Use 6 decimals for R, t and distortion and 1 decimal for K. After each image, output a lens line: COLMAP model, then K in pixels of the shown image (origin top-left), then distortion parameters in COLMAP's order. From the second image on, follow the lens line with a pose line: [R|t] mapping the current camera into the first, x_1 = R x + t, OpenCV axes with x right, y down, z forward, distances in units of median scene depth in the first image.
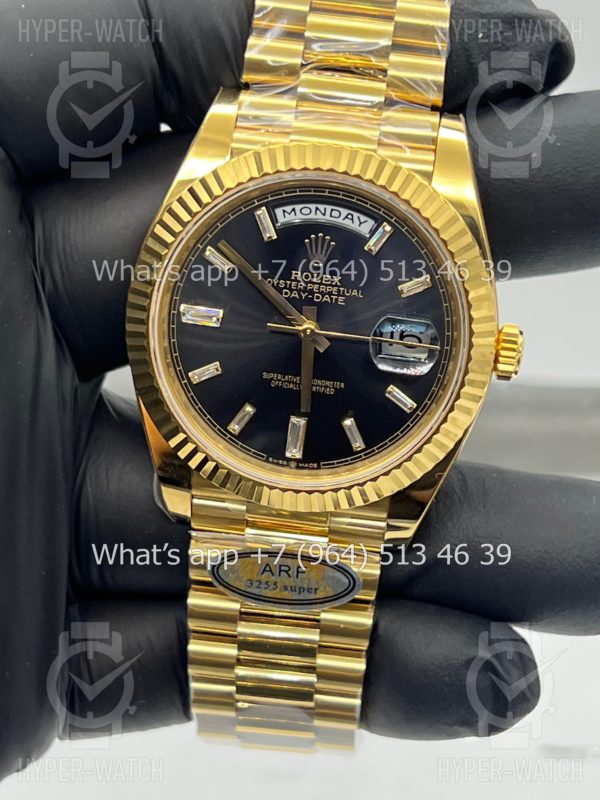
lens RADIAL K [[1997.1, 0, 300.3], [0, 1997.1, 386.2], [0, 0, 1]] dist [0.541276, -0.114325]
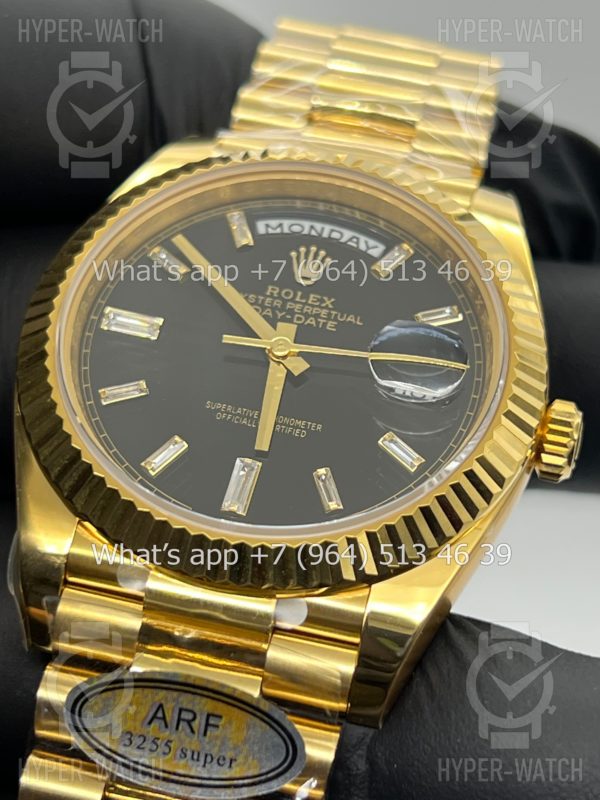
lens RADIAL K [[1997.1, 0, 300.3], [0, 1997.1, 386.2], [0, 0, 1]] dist [0.541276, -0.114325]
pose [[0.989877, 0.141774, -0.006668, 0.017347], [-0.113519, 0.762652, -0.636770, 0.427837], [-0.085192, 0.631081, 0.771025, 0.465581]]
